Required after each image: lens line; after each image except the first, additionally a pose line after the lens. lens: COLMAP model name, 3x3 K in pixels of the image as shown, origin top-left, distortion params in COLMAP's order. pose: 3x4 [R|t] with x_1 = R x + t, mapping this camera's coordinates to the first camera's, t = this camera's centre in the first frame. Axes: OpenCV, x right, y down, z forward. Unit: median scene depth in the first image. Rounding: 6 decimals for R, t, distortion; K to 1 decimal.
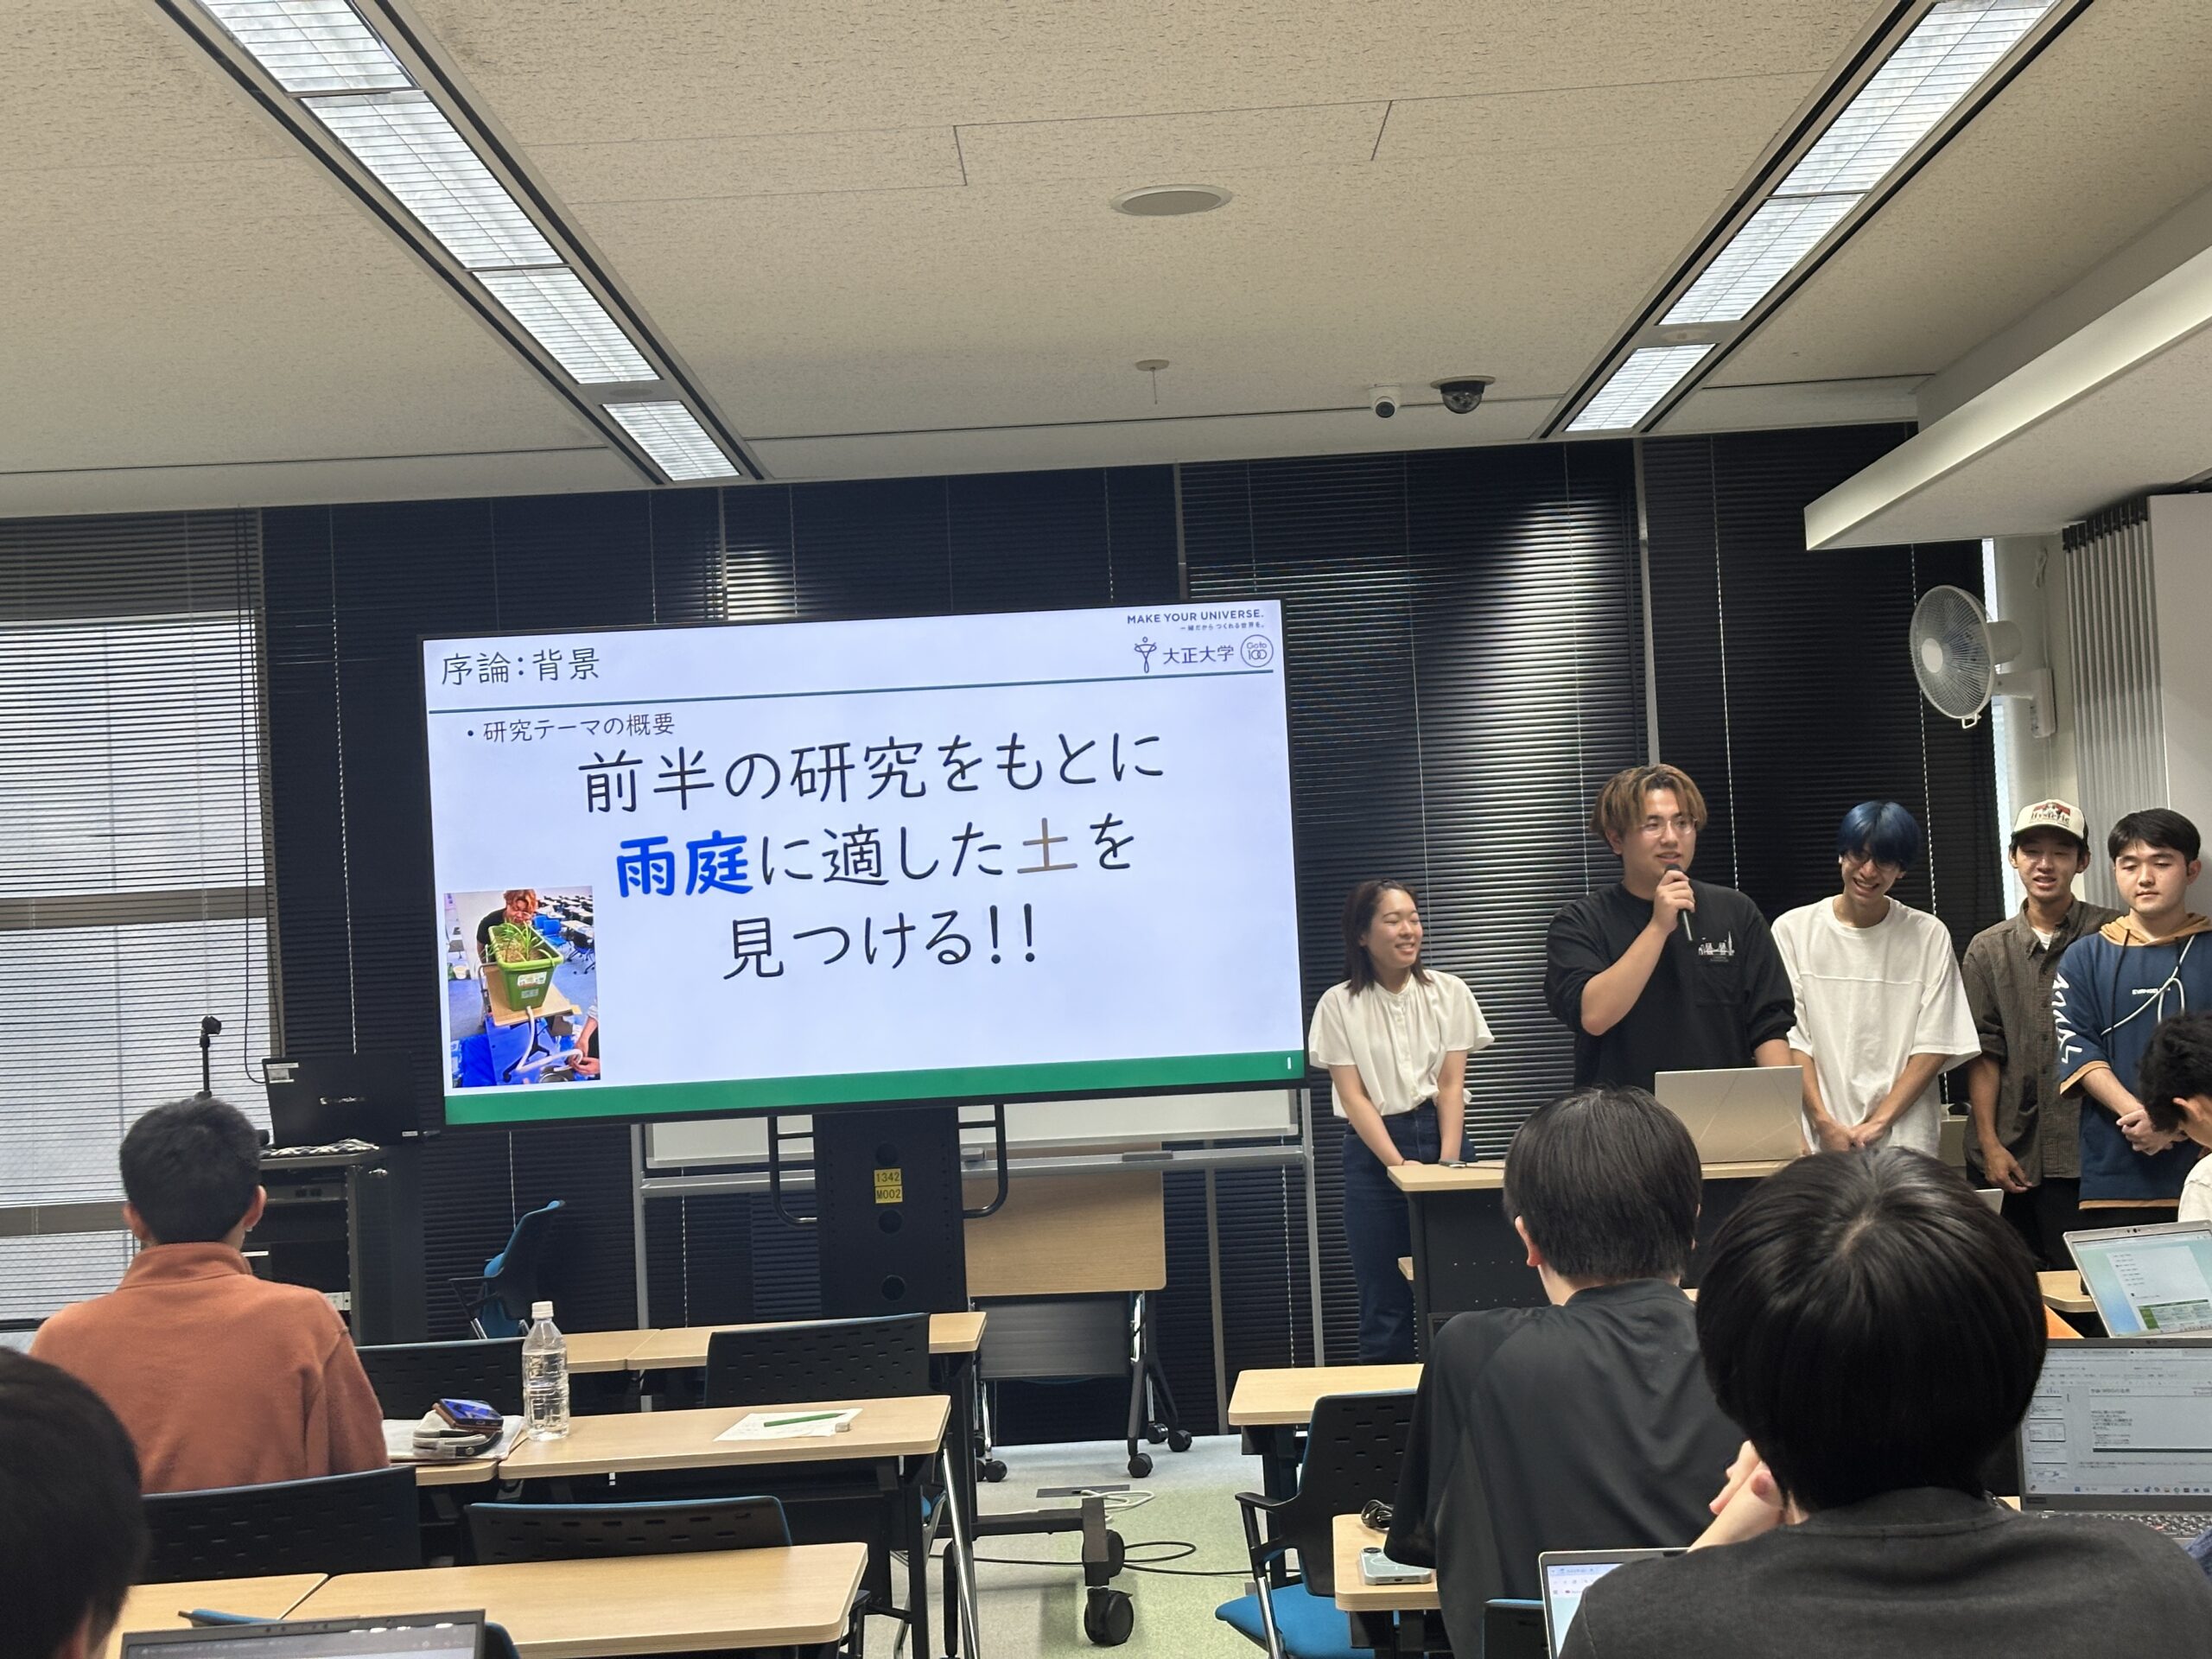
lens RADIAL K [[3041.4, 0, 1091.5], [0, 3041.4, 810.4], [0, 0, 1]] dist [0.183026, -0.133979]
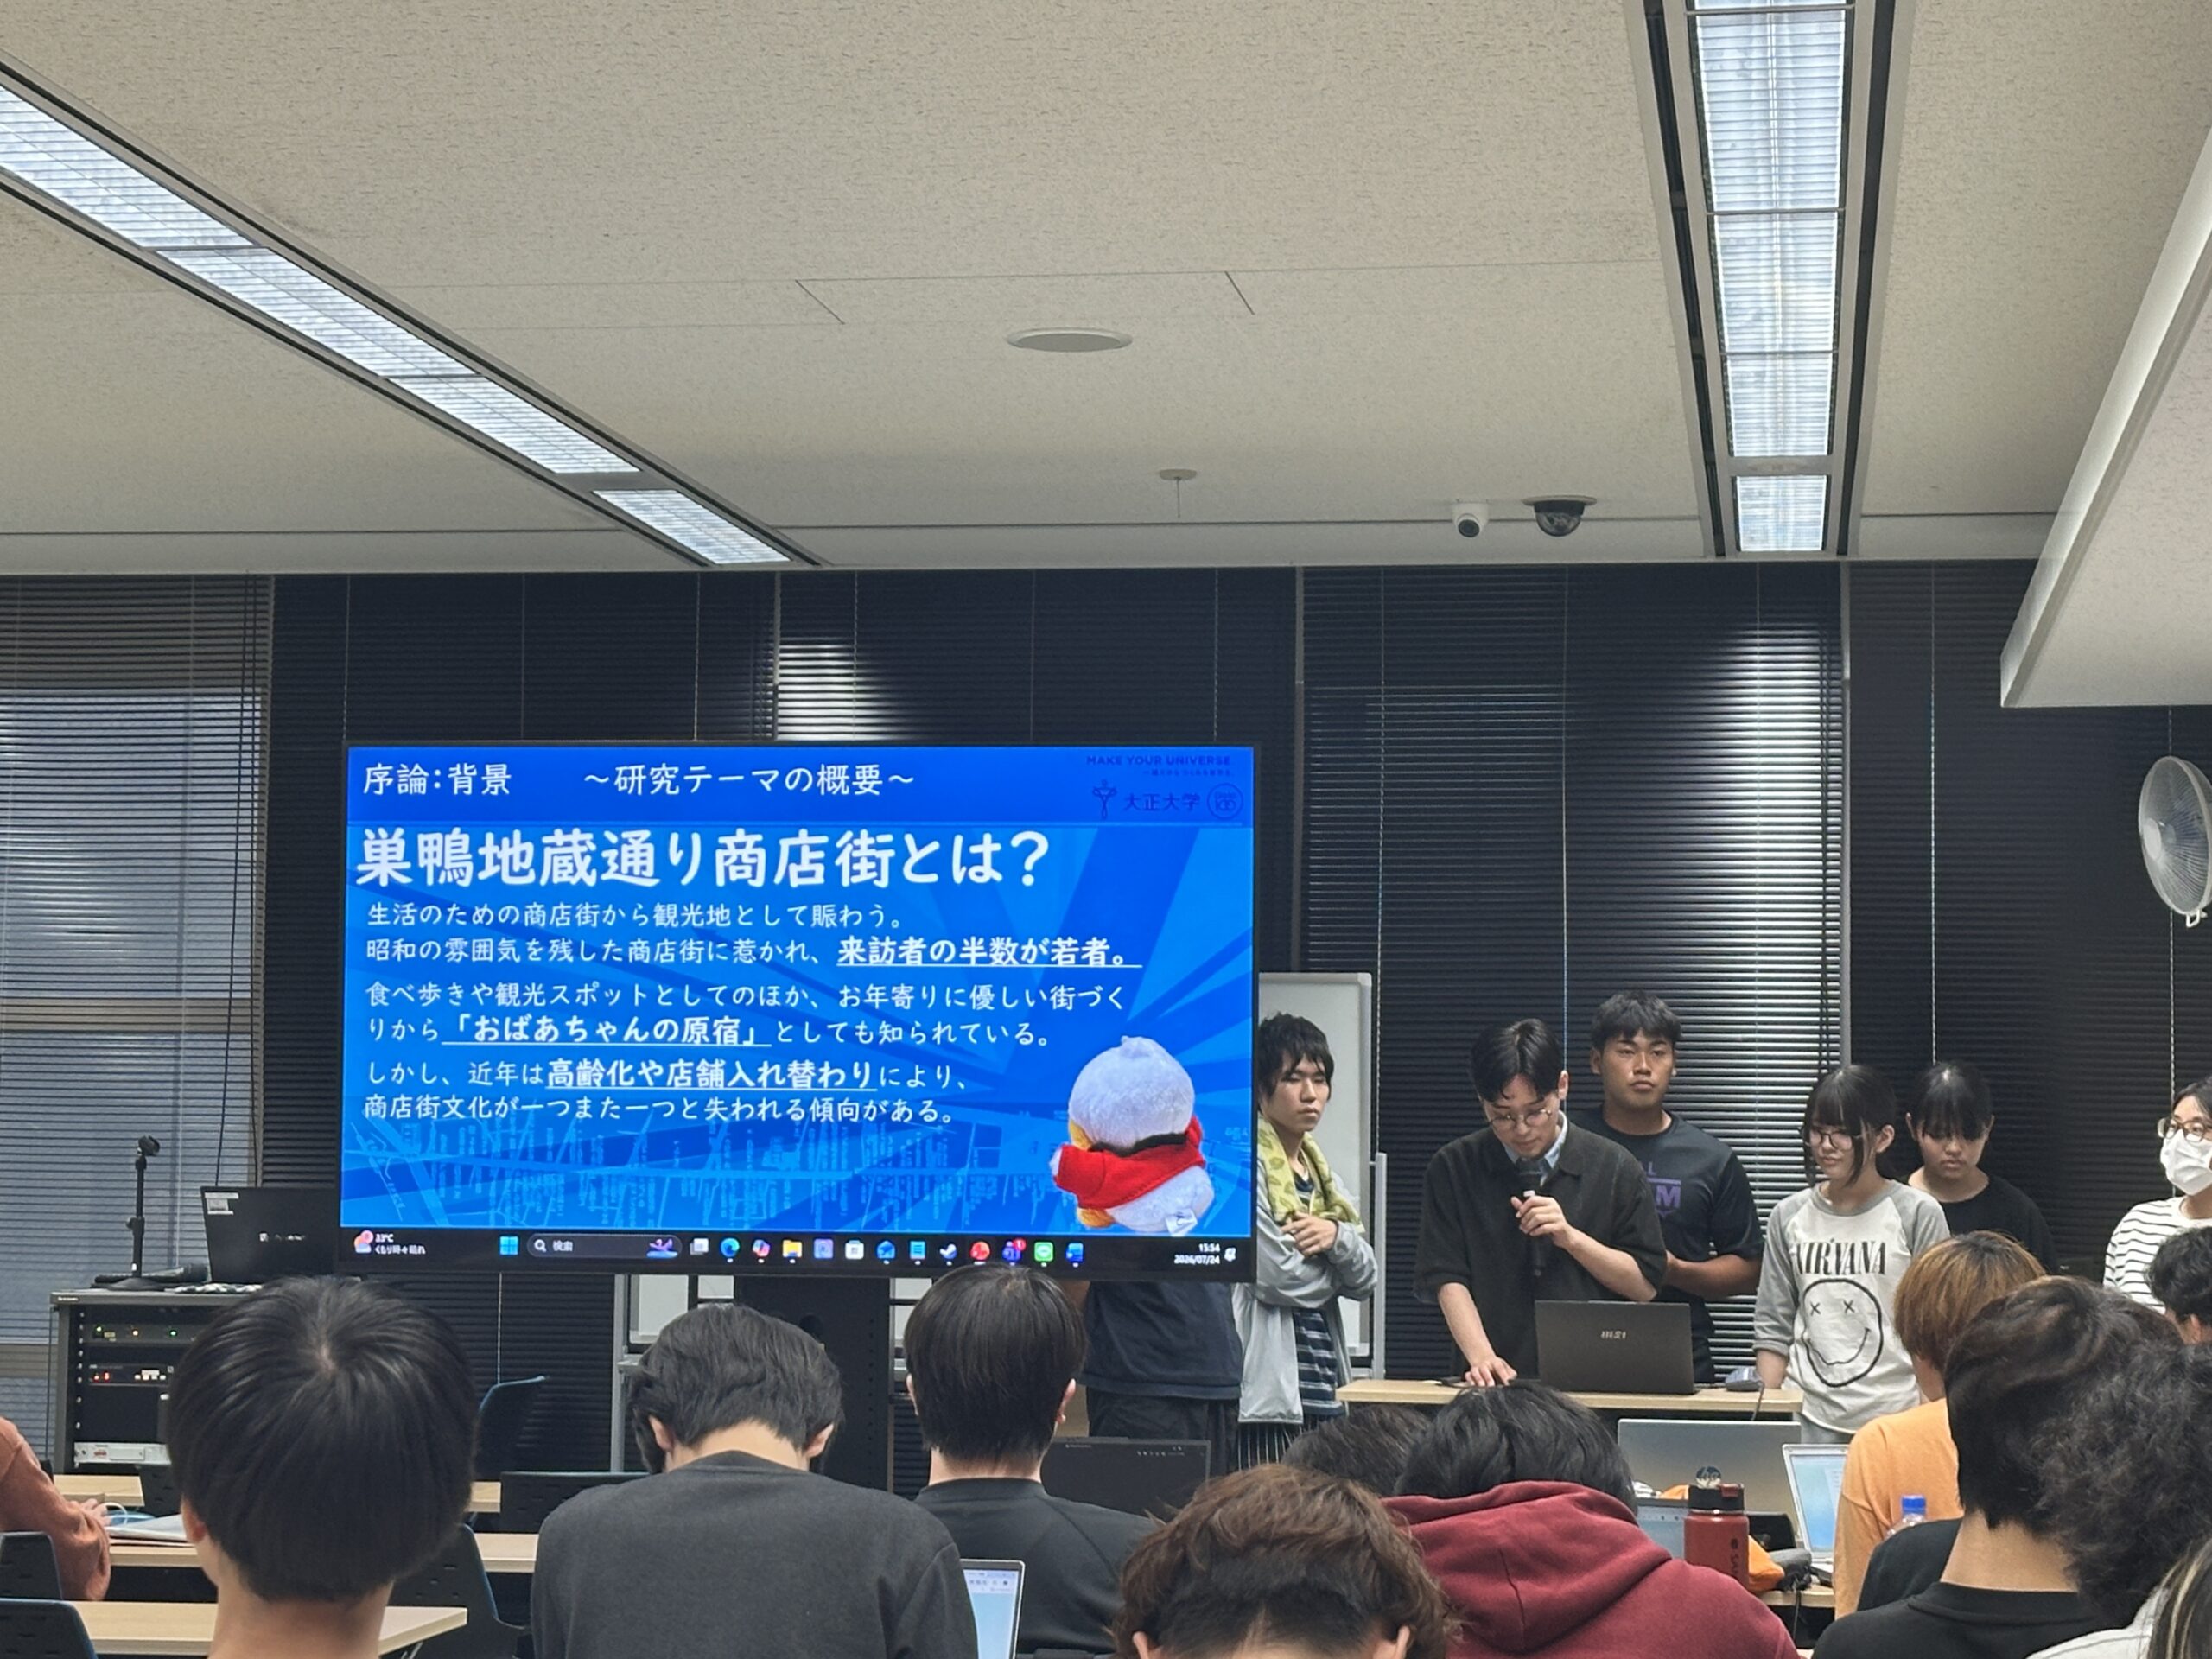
lens RADIAL K [[4497.9, 0, 1106.0], [0, 4497.9, 829.5], [0, 0, 1]] dist [0.224370, -0.330111]
pose [[0.988118, 0.051441, -0.144835, 0.215586], [-0.055065, 0.998259, -0.021121, -0.013343], [0.143496, 0.028846, 0.989230, -0.344998]]
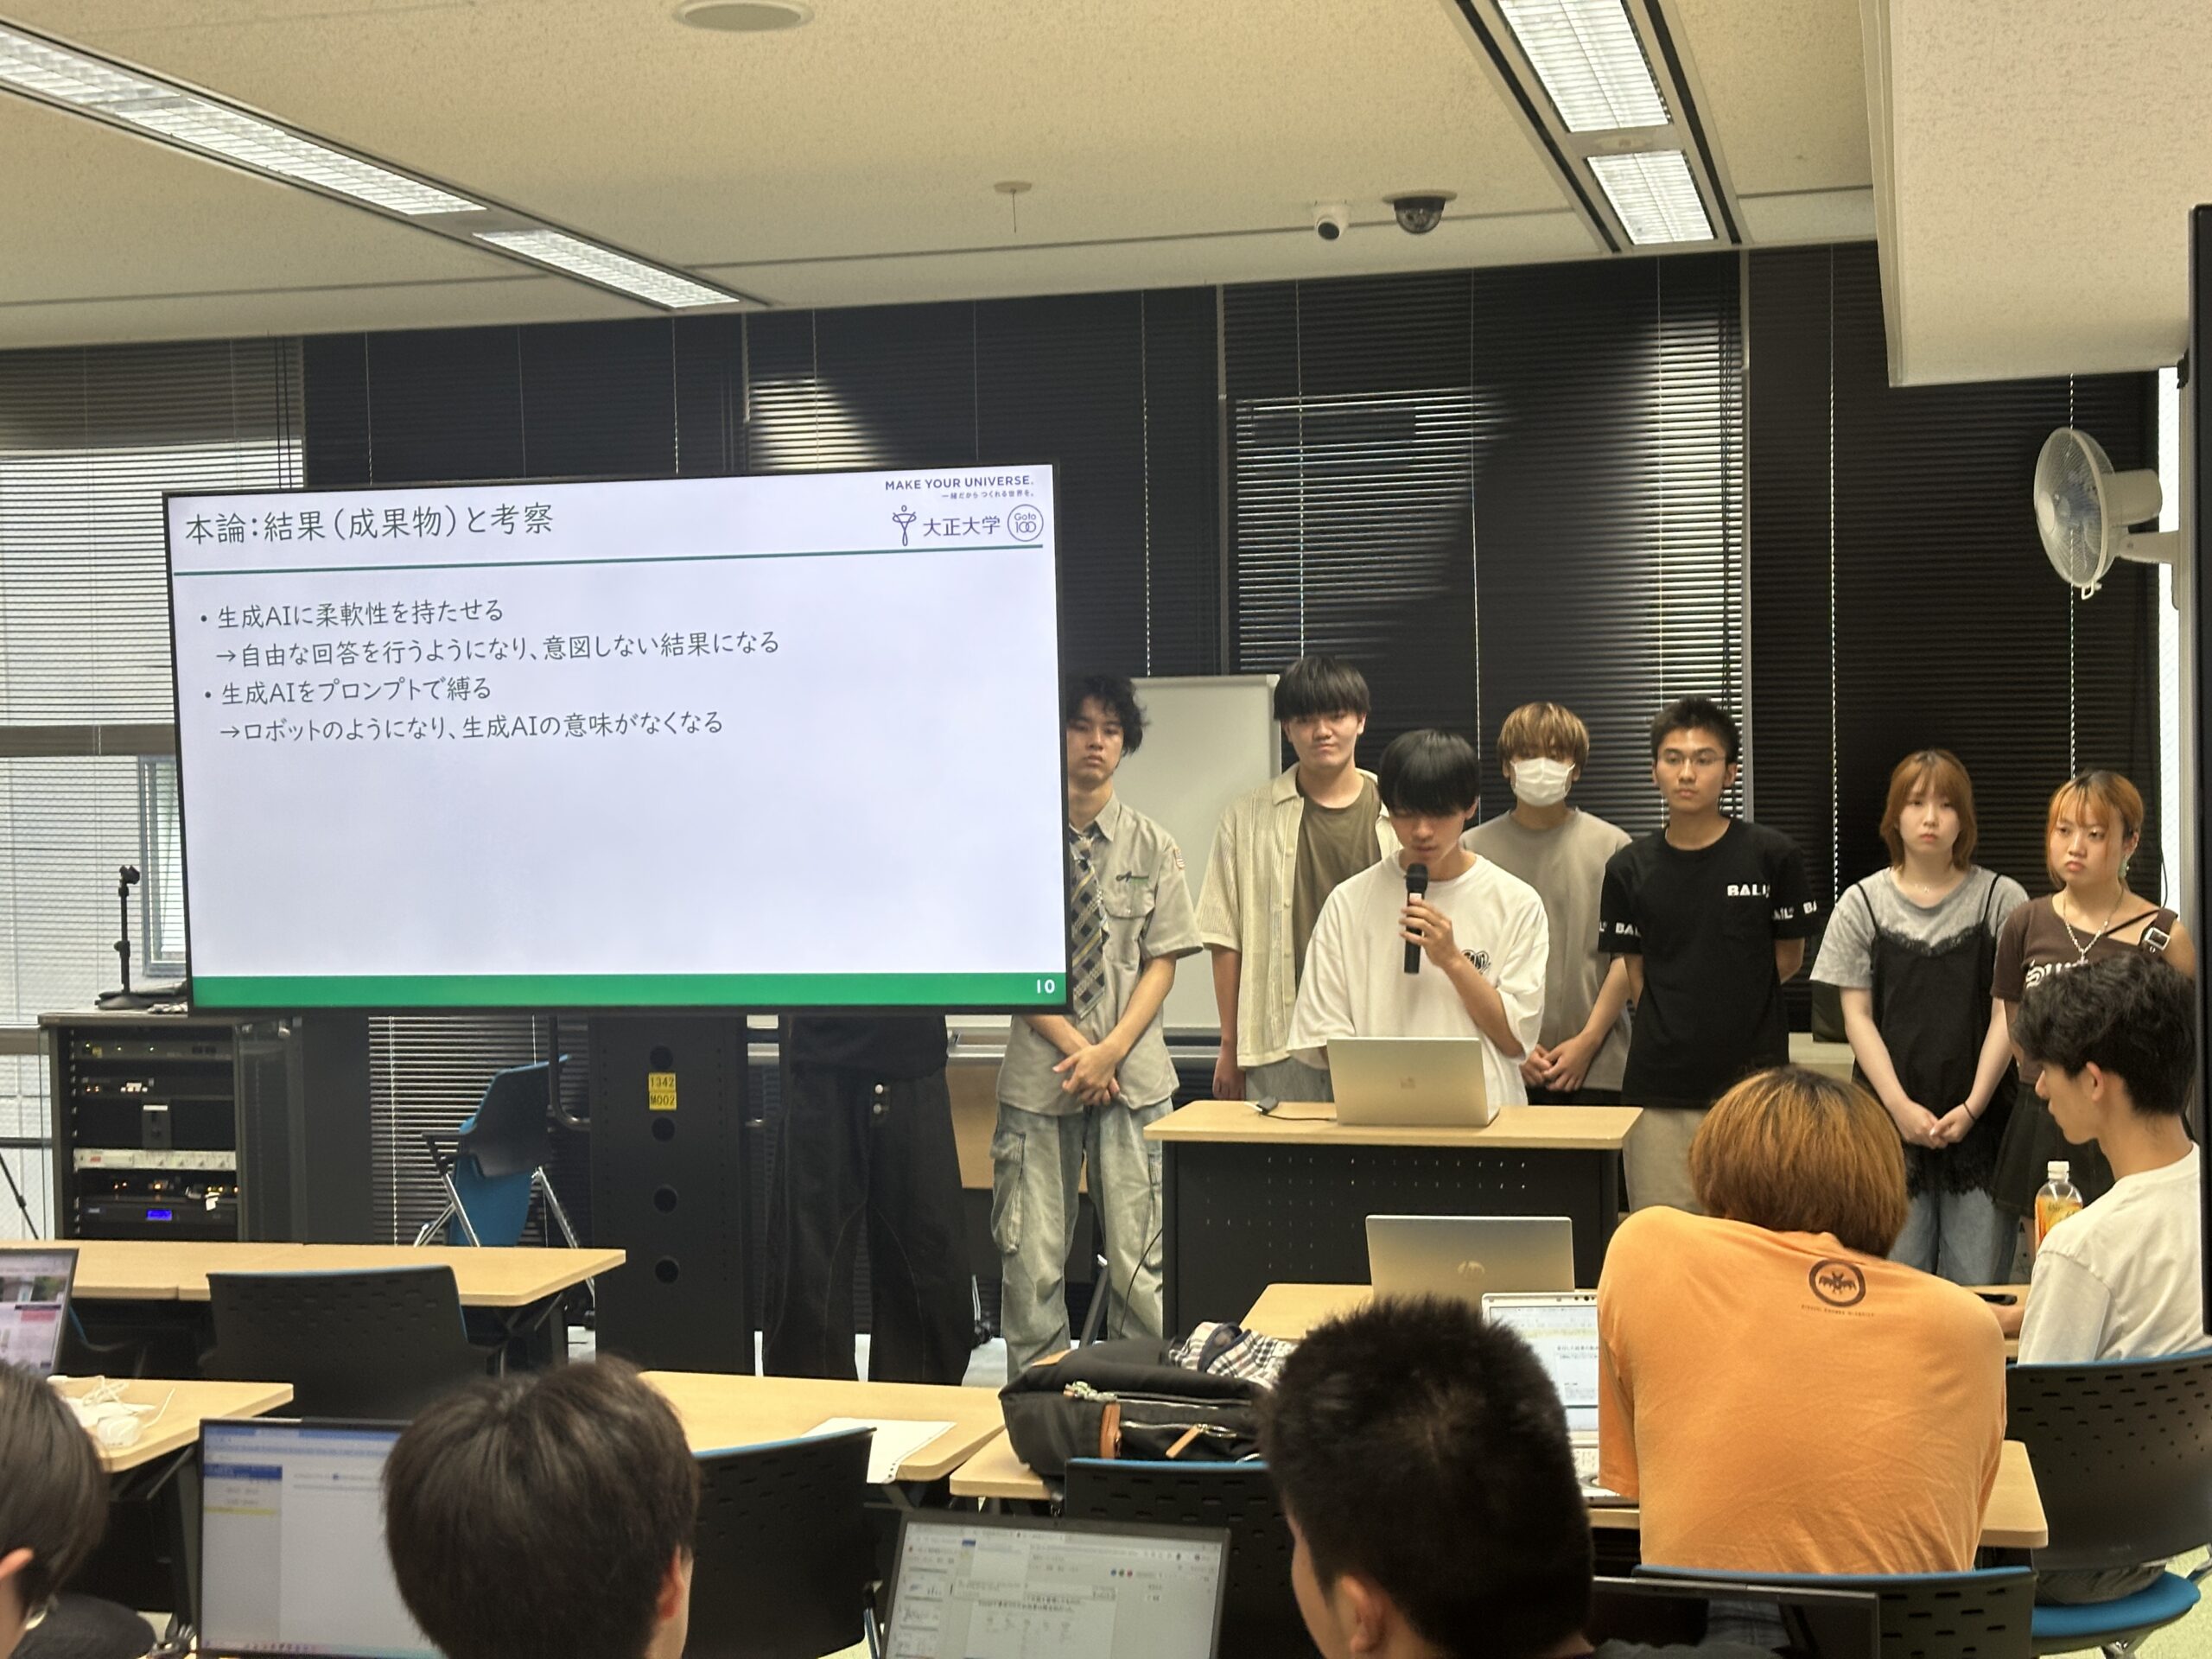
lens RADIAL K [[3046.0, 0, 1095.0], [0, 3046.0, 827.6], [0, 0, 1]] dist [0.227605, -0.406980]
pose [[0.967930, 0.037789, -0.248360, 0.298314], [-0.017555, 0.996379, 0.083186, -0.038256], [0.250605, -0.076159, 0.965089, 0.139679]]
